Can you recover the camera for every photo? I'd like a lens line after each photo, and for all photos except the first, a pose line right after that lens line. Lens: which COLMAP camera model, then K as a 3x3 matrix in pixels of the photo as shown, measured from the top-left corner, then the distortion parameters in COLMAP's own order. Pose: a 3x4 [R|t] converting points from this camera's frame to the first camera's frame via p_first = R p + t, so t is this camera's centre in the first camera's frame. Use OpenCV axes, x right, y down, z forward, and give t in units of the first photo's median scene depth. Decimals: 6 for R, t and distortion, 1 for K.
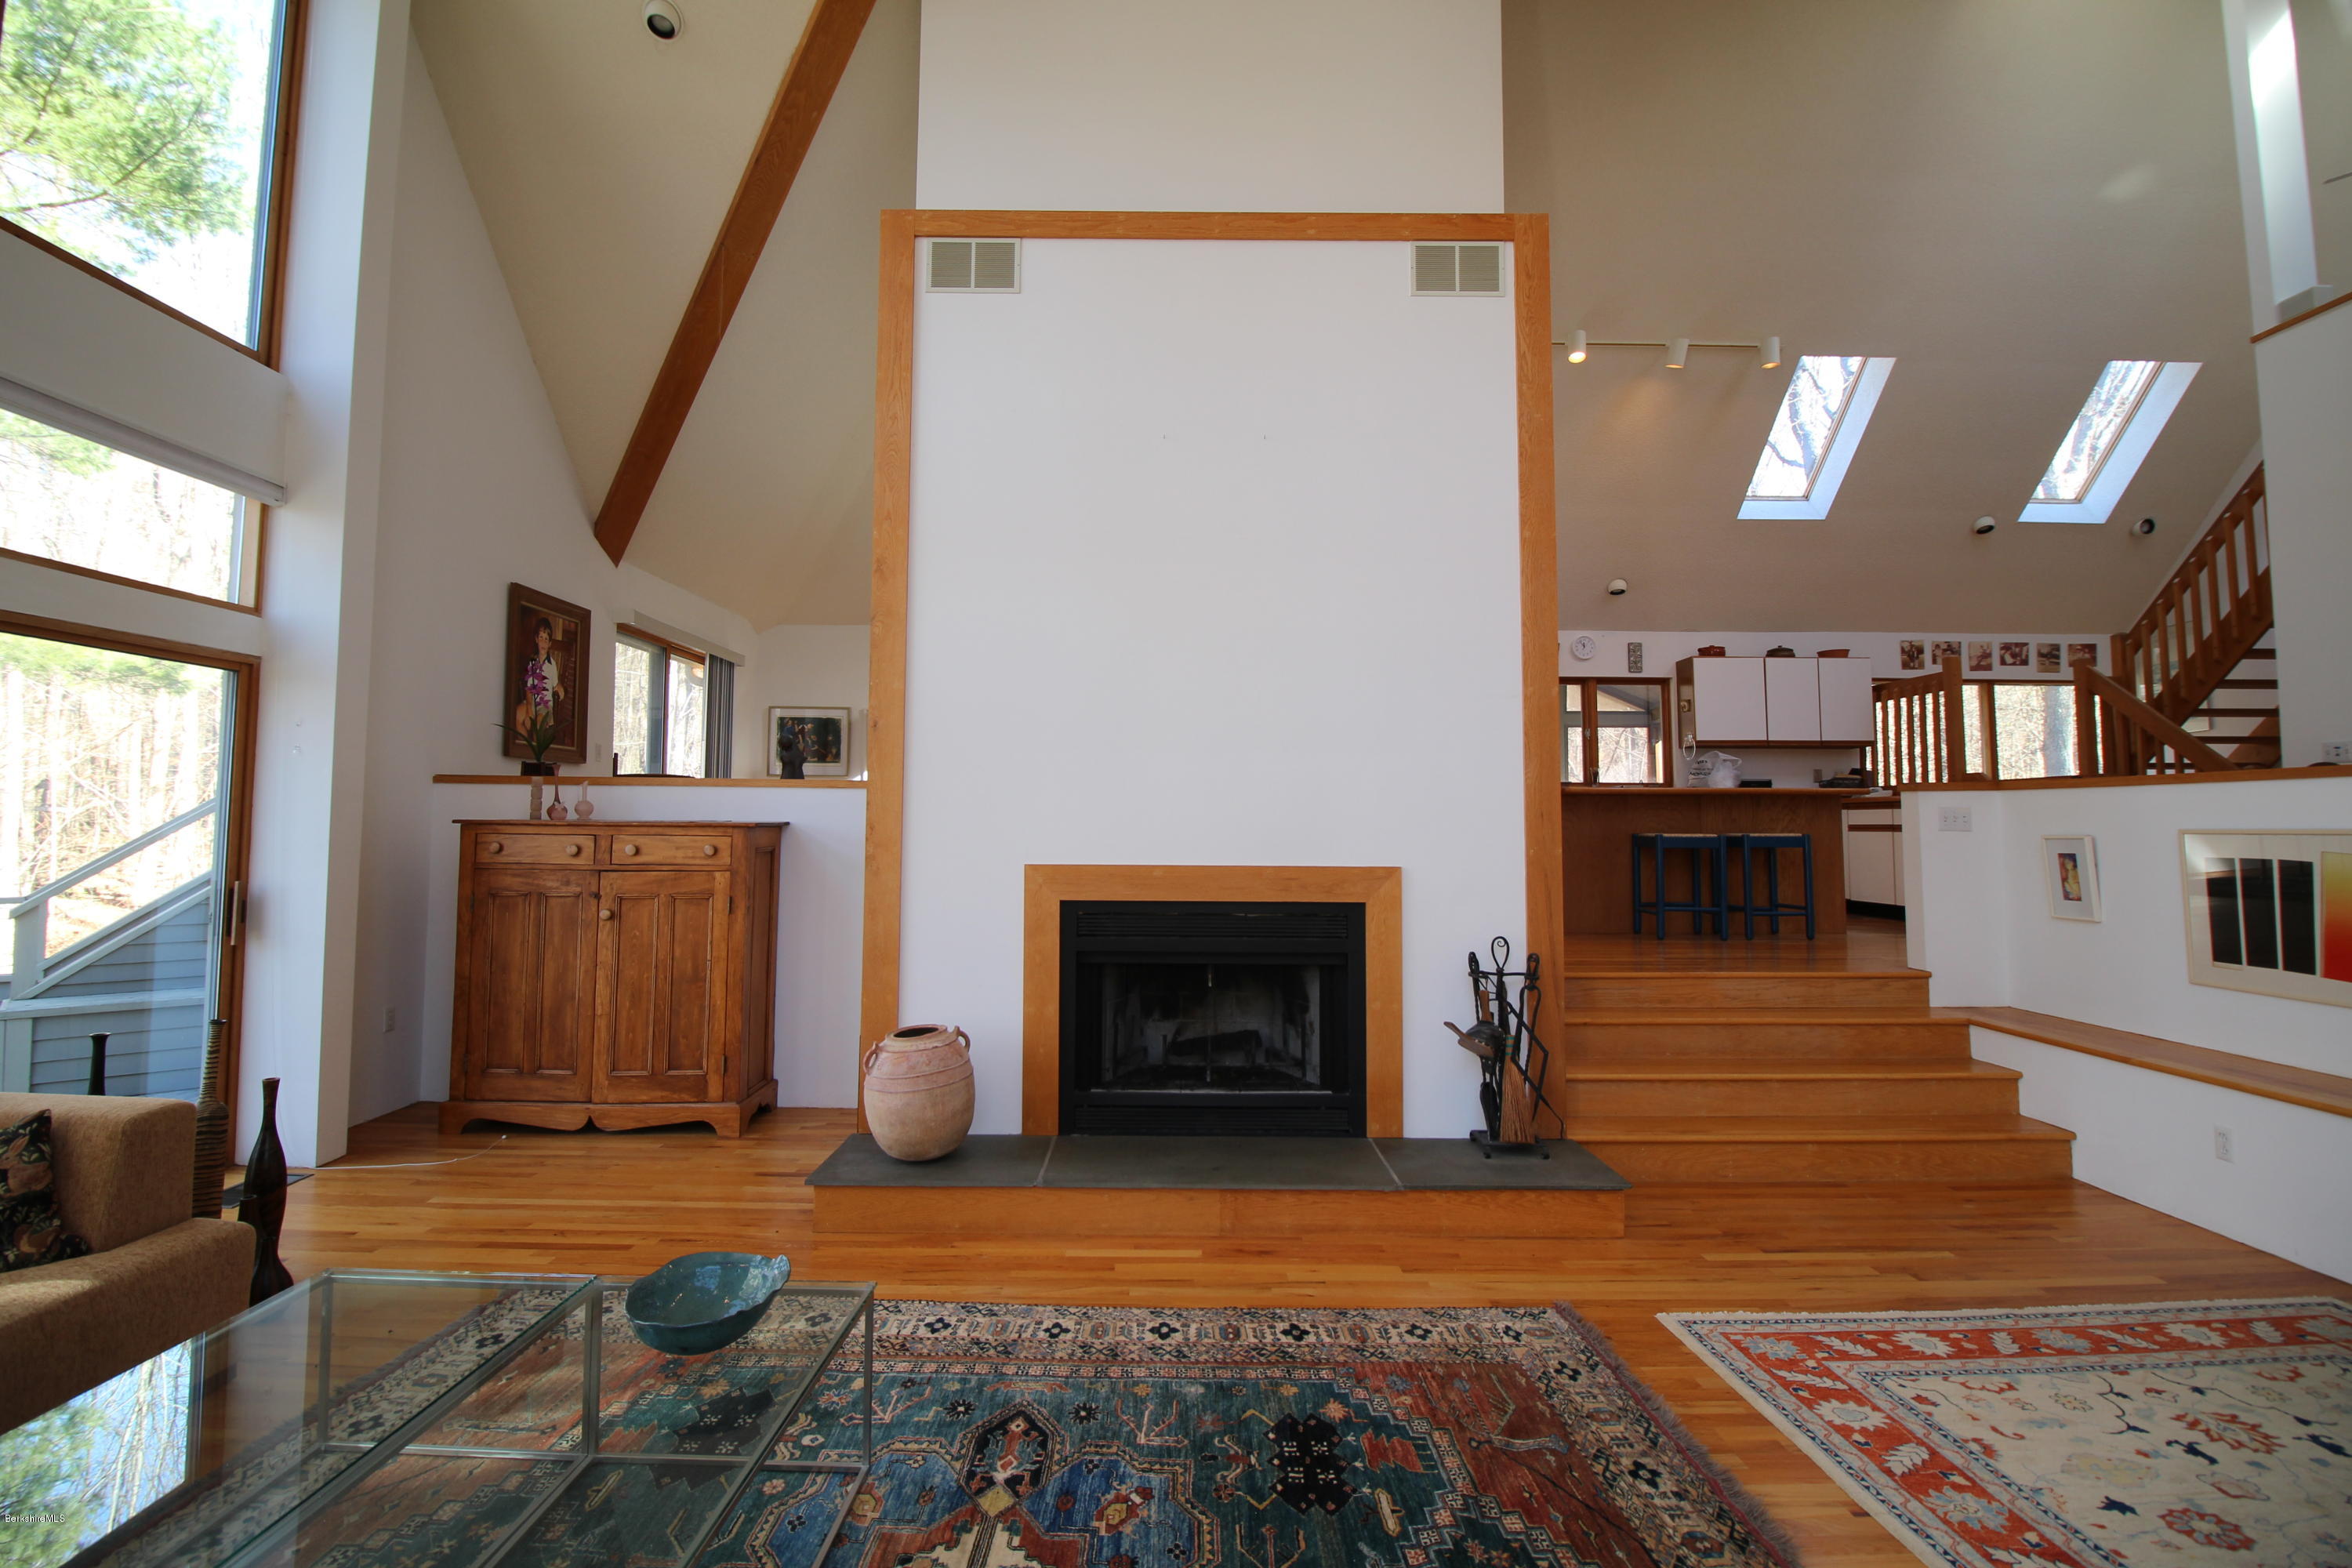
lens RADIAL K [[1088.6, 0, 1151.8], [0, 1088.6, 772.3], [0, 0, 1]] dist [-0.011124, -0.004848]
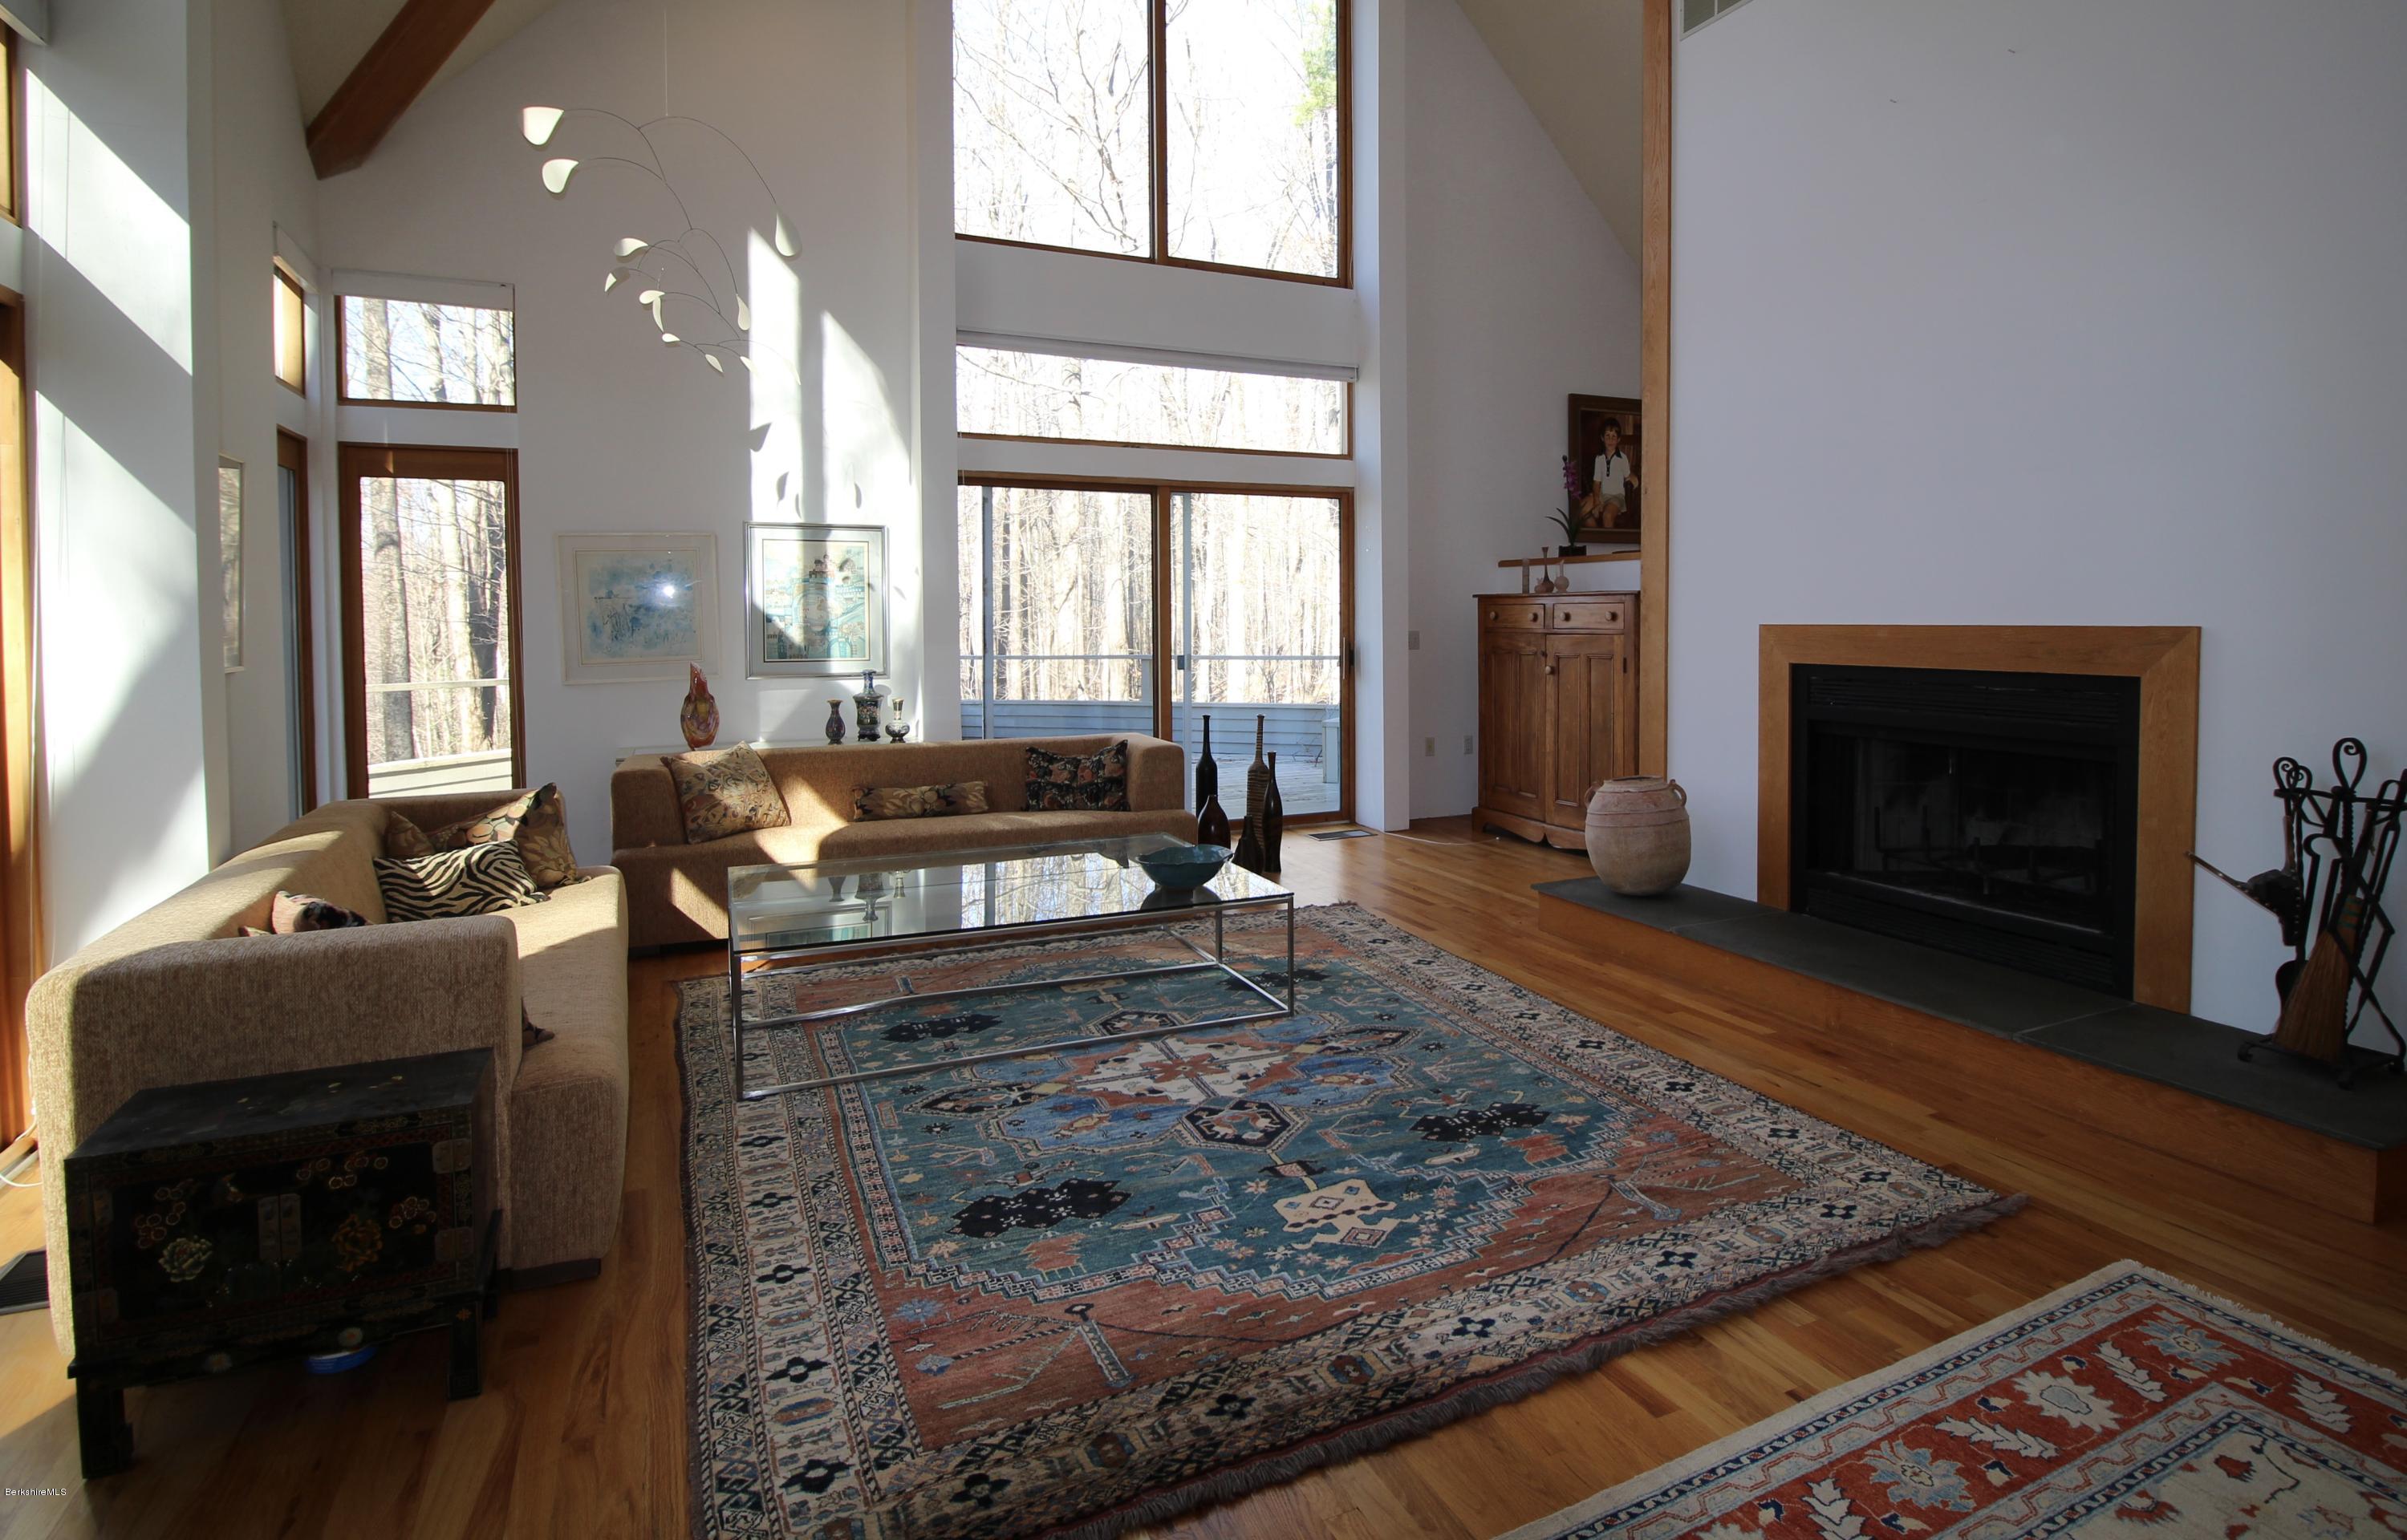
lens RADIAL K [[1216.0, 0, 1271.0], [0, 1216.0, 674.2], [0, 0, 1]] dist [-0.005736, -0.005721]
pose [[0.443586, 0.033671, -0.895599, 0.907734], [0.054350, 0.996444, 0.064382, 0.050897], [0.894582, -0.077234, 0.440179, 0.204952]]
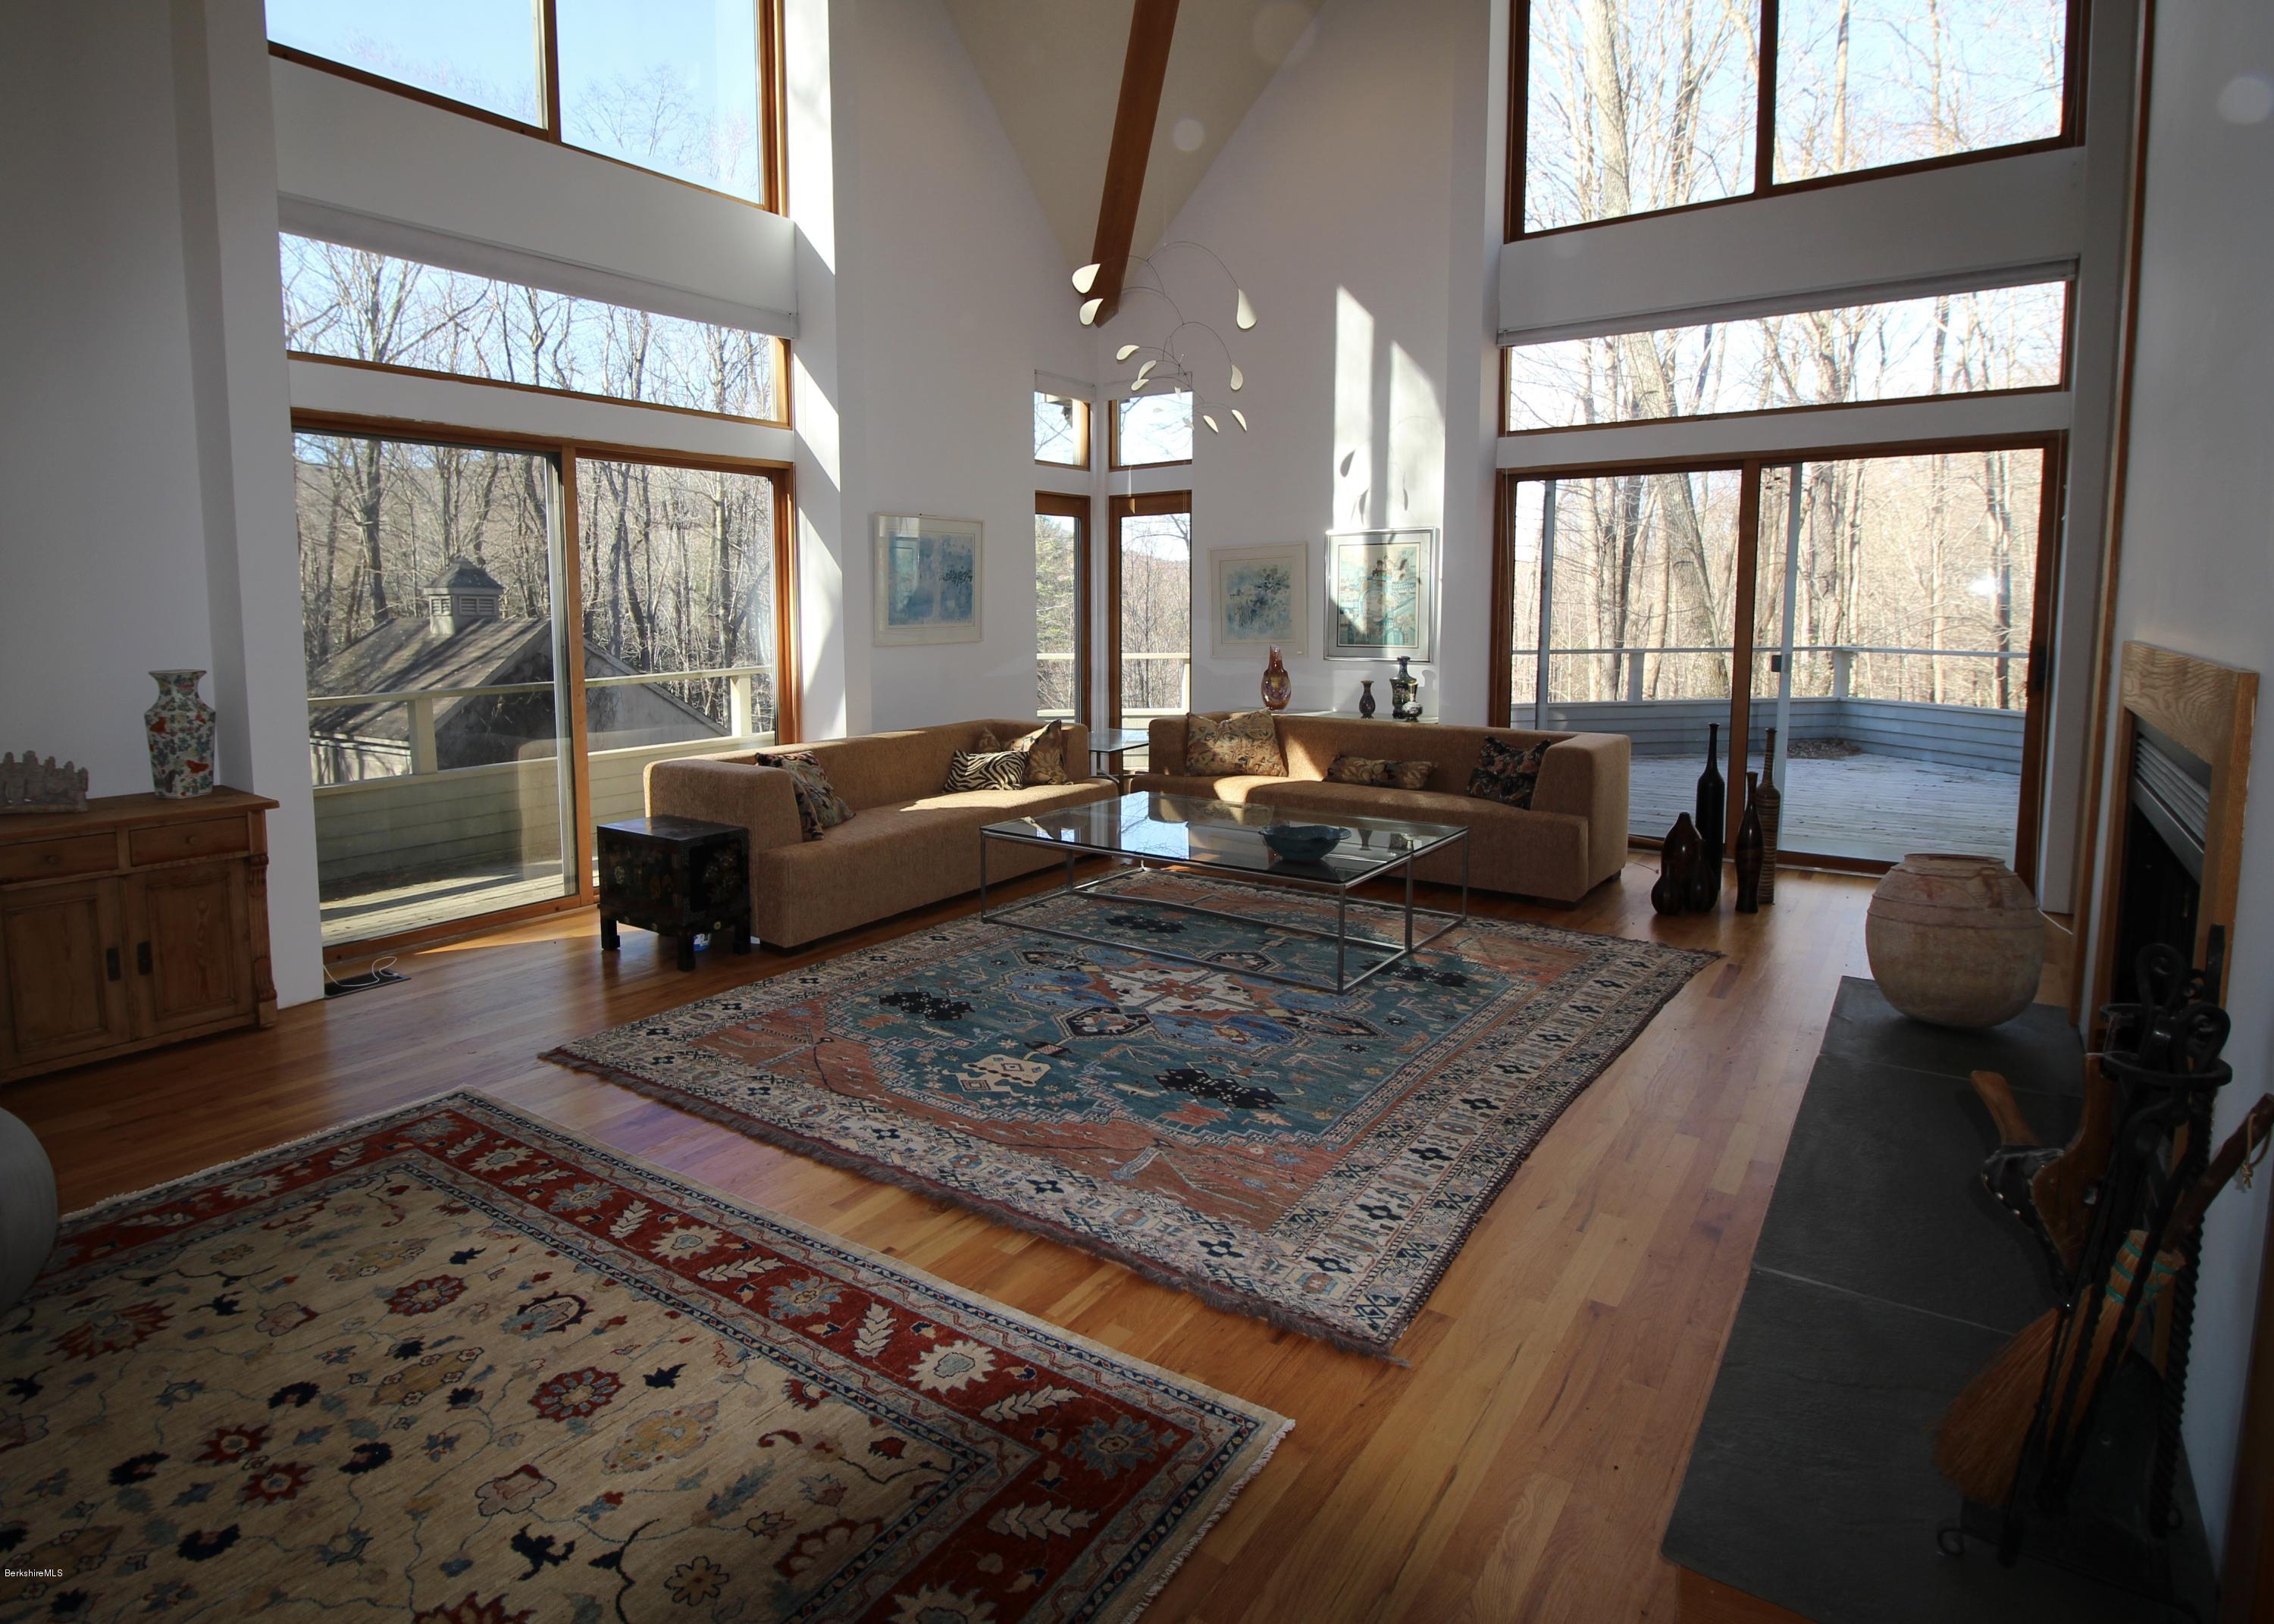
lens RADIAL K [[1209.1, 0, 1087.4], [0, 1209.1, 734.1], [0, 0, 1]] dist [-0.000154, -0.000371]
pose [[-0.573133, 0.084820, -0.815061, 1.025974], [0.043705, 0.996377, 0.072957, 0.089122], [0.818296, 0.006192, -0.574764, 1.286252]]
